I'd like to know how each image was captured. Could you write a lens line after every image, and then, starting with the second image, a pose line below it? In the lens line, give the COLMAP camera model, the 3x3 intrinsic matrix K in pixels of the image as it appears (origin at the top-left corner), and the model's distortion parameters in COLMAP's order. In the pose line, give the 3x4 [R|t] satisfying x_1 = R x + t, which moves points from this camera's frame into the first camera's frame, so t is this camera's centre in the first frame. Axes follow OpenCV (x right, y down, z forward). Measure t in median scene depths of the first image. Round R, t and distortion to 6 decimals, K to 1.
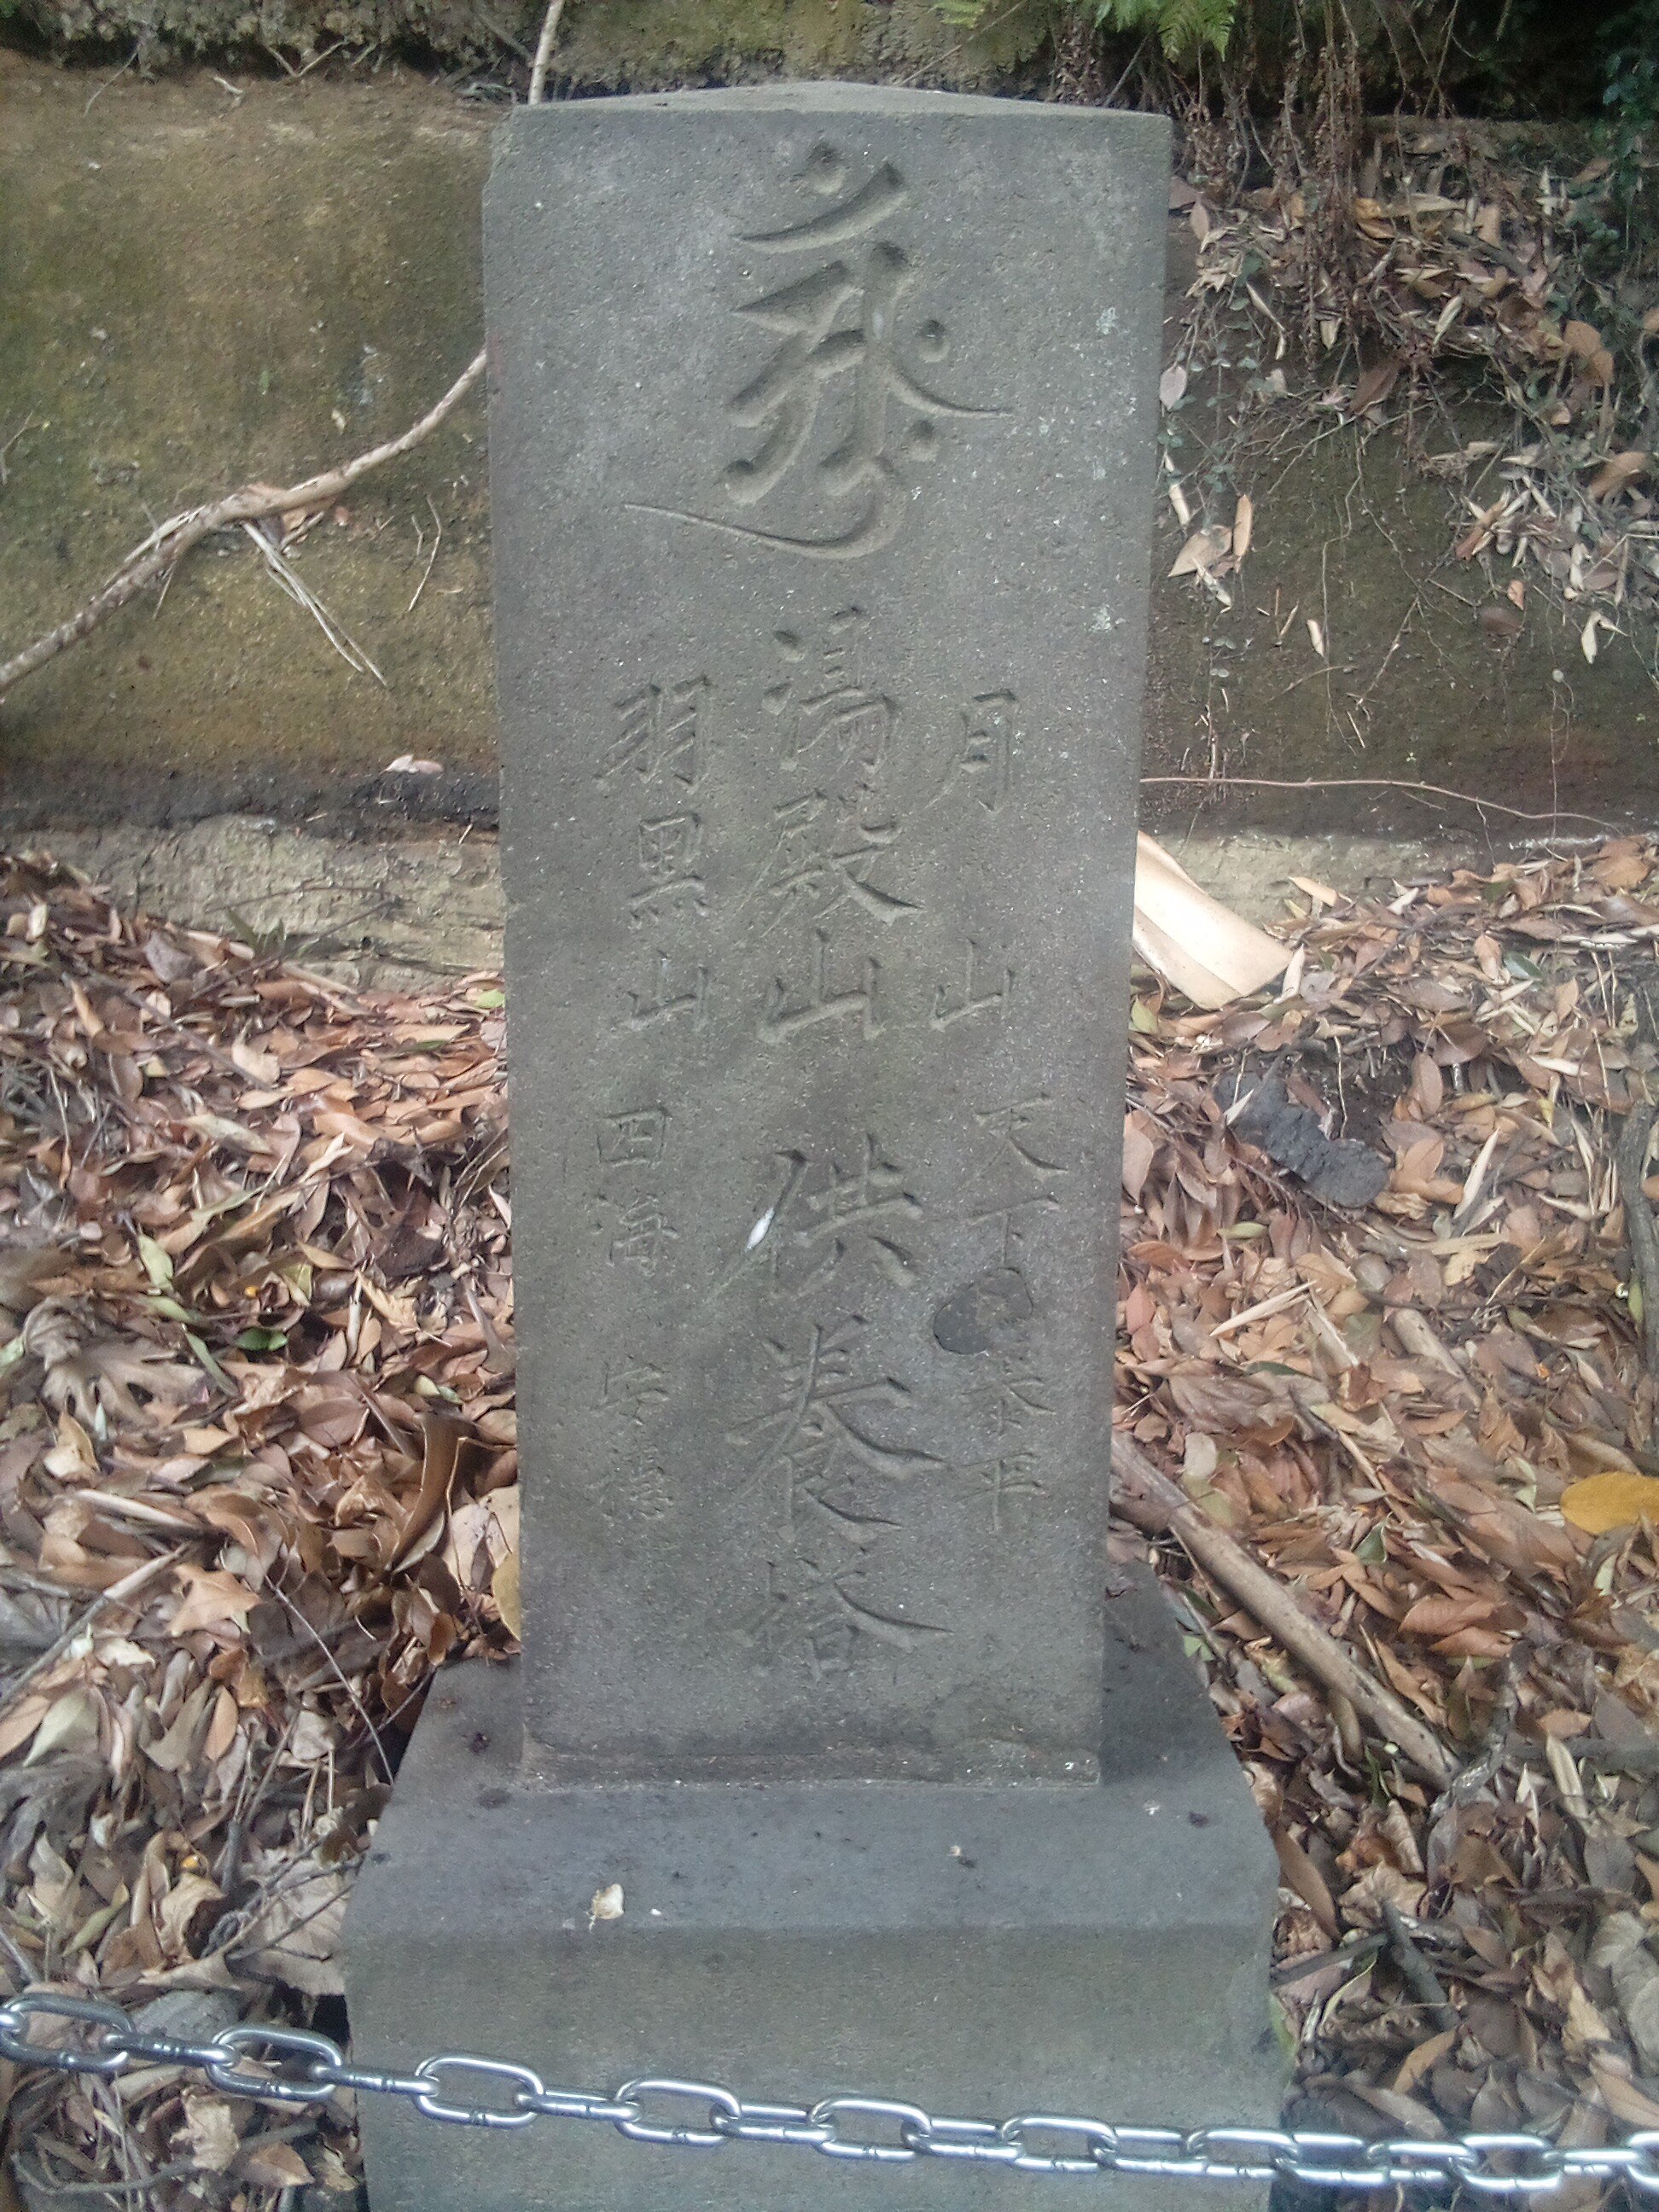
lens RADIAL K [[1829.9, 0, 833.9], [0, 1829.9, 1114.7], [0, 0, 1]] dist [0.018700, -0.026229]
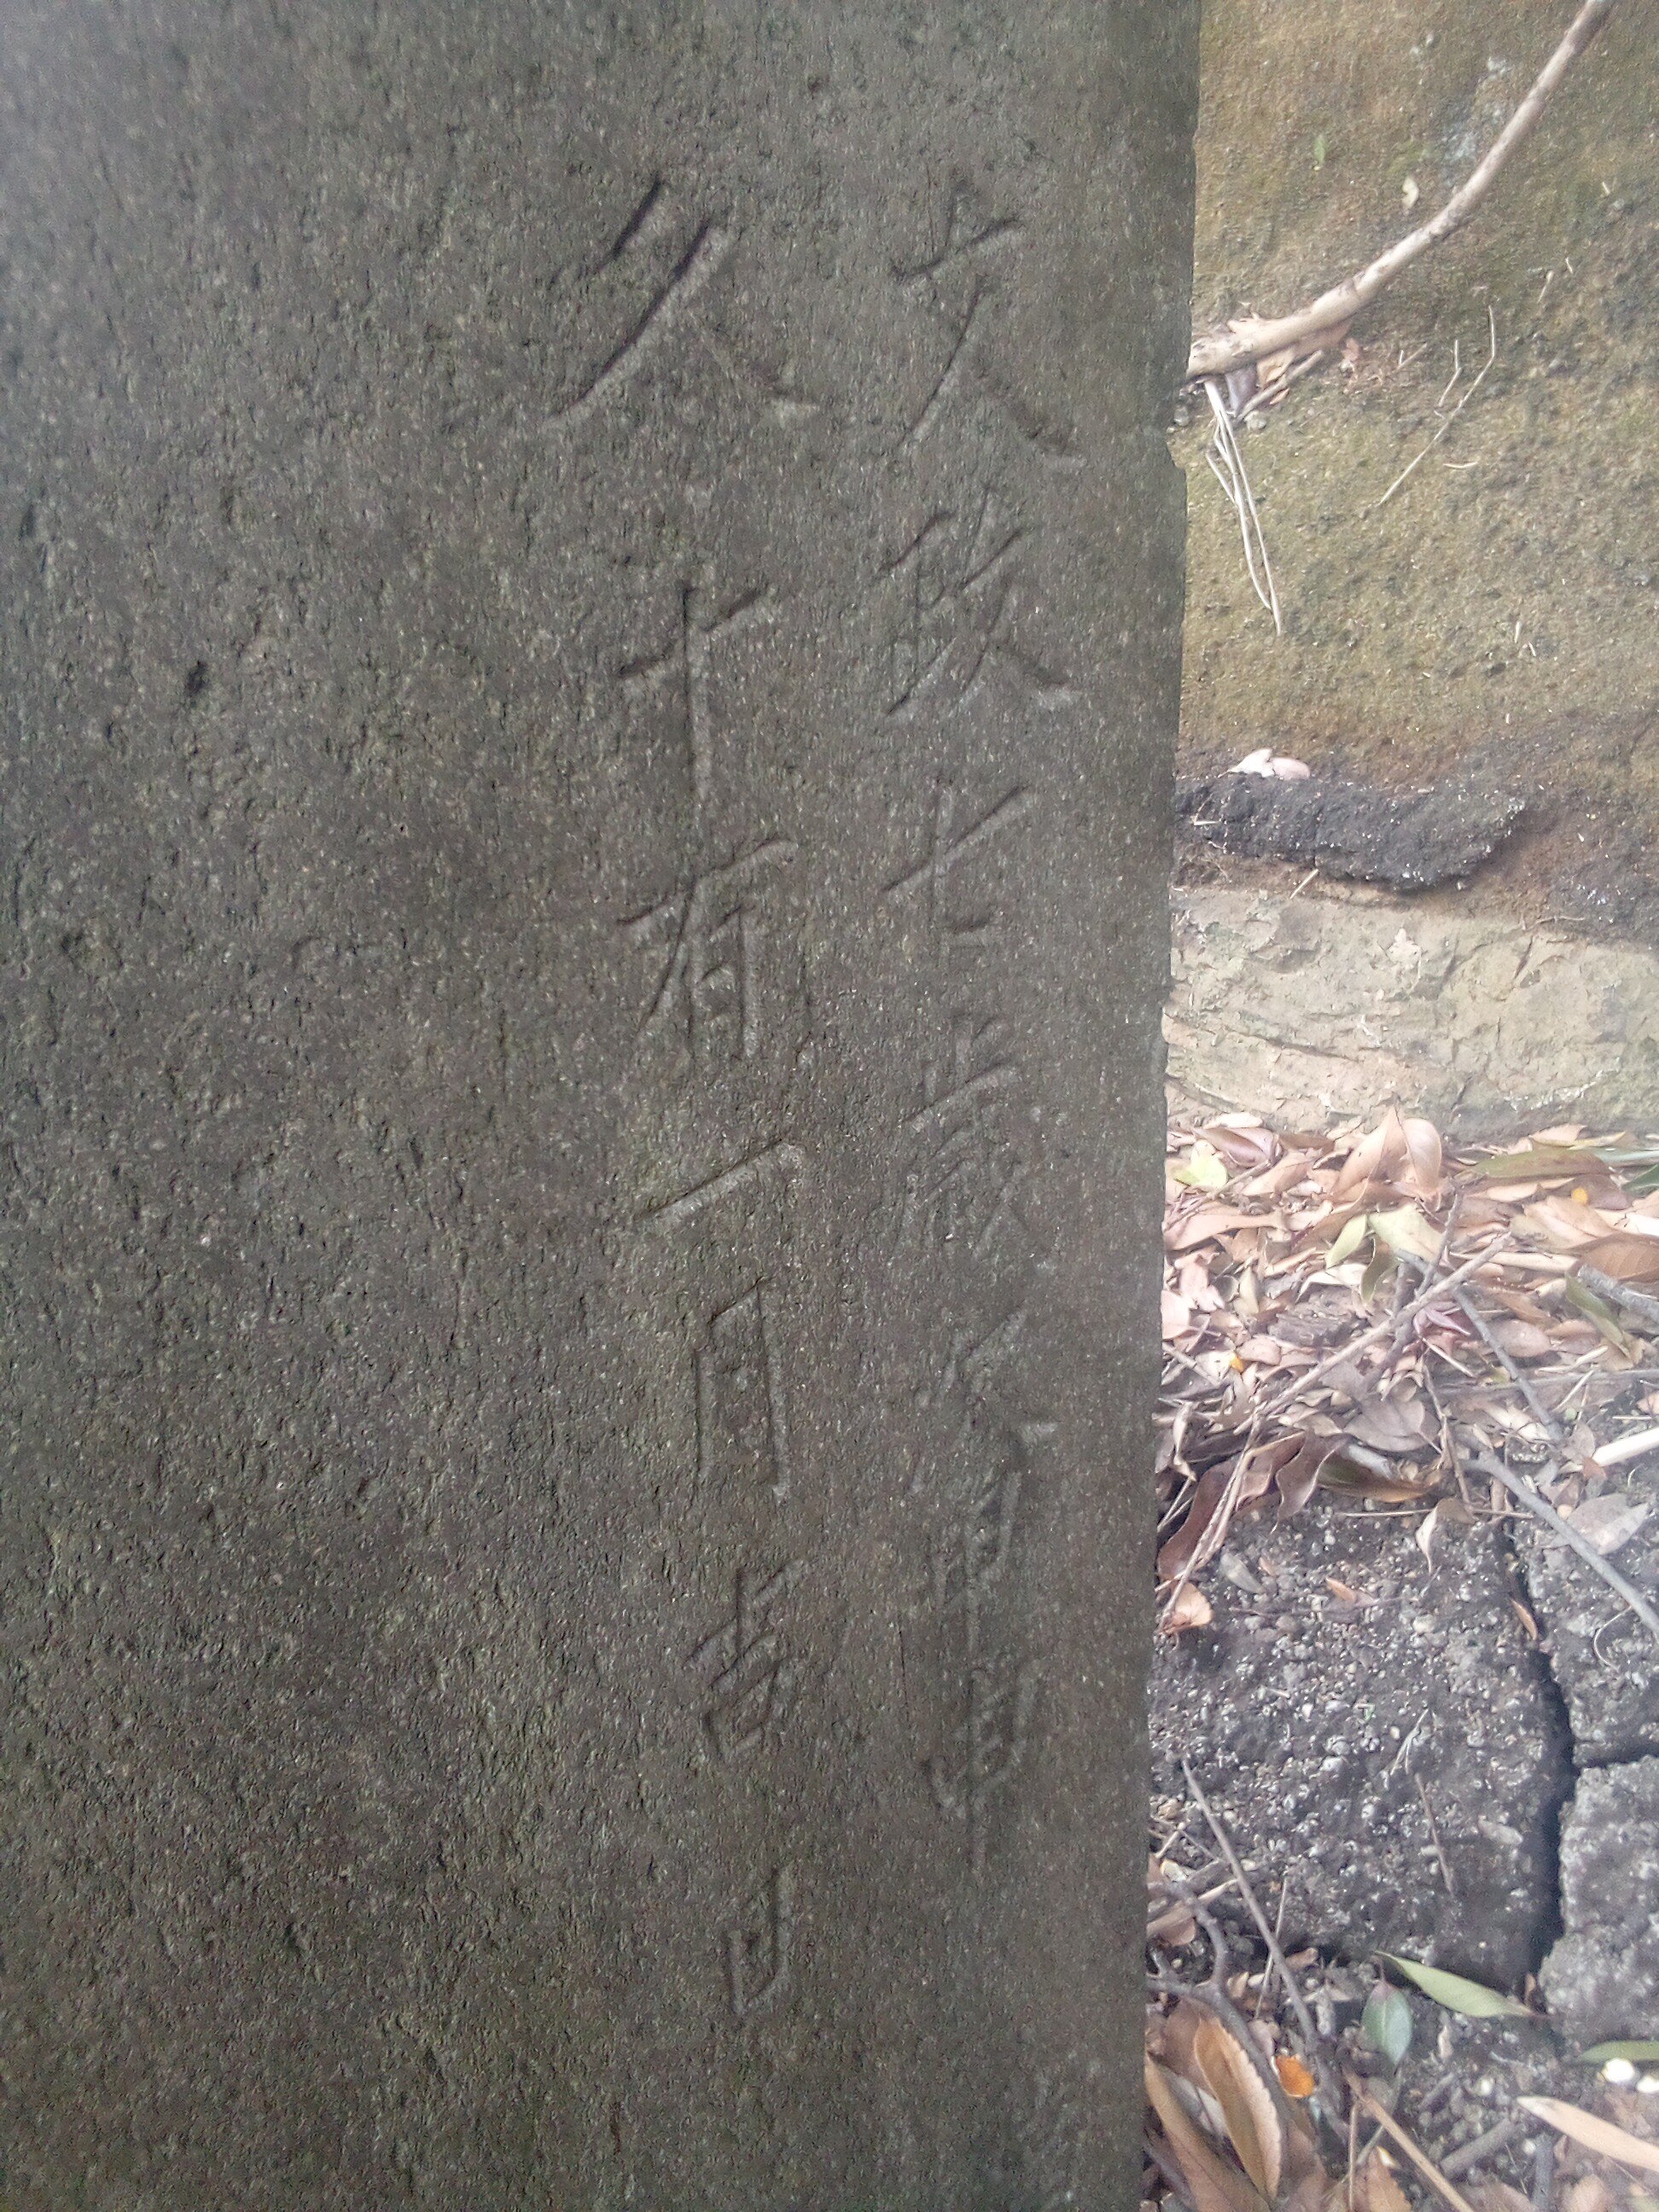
lens RADIAL K [[1829.9, 0, 832.2], [0, 1829.9, 1114.4], [0, 0, 1]] dist [0.018700, -0.026229]
pose [[0.607401, 0.226212, -0.761506, 0.185606], [-0.124570, 0.973862, 0.189933, -0.161582], [0.784567, -0.020505, 0.619705, 0.437844]]
